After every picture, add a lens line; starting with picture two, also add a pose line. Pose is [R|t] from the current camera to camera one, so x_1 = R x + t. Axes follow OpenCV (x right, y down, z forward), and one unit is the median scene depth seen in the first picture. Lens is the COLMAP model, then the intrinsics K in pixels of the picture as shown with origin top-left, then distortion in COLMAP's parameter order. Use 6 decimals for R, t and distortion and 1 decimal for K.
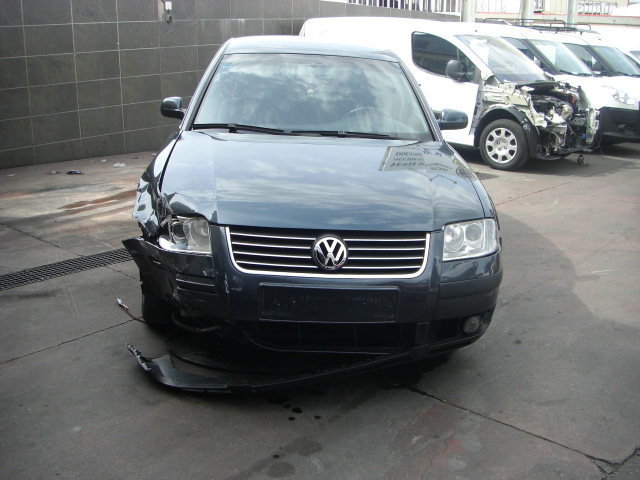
lens RADIAL K [[711.8, 0, 320.4], [0, 711.8, 240.0], [0, 0, 1]] dist [-0.147971, 0.000000]
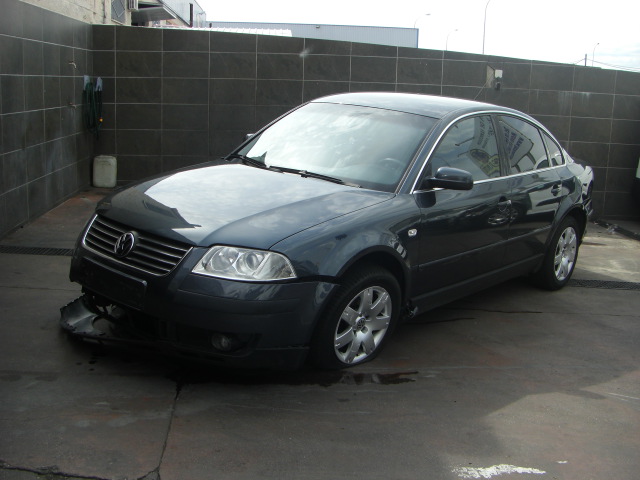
lens RADIAL K [[711.8, 0, 317.0], [0, 711.8, 239.8], [0, 0, 1]] dist [-0.147971, 0.000000]
pose [[0.717724, 0.167942, -0.675772, 1.007386], [-0.239285, 0.970864, -0.012861, -0.050769], [0.653923, 0.170933, 0.736998, 0.279403]]
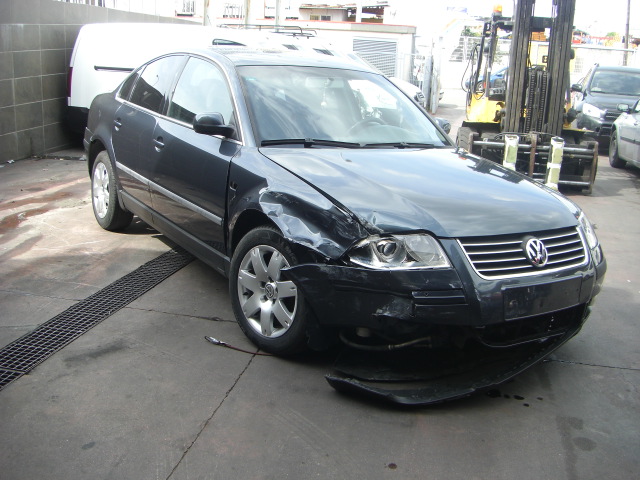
lens RADIAL K [[711.8, 0, 320.9], [0, 711.8, 239.8], [0, 0, 1]] dist [-0.147971, 0.000000]
pose [[0.871959, -0.107184, 0.477702, -0.749727], [0.108613, 0.993777, 0.024724, -0.060919], [-0.477379, 0.030327, 0.878174, 0.169790]]
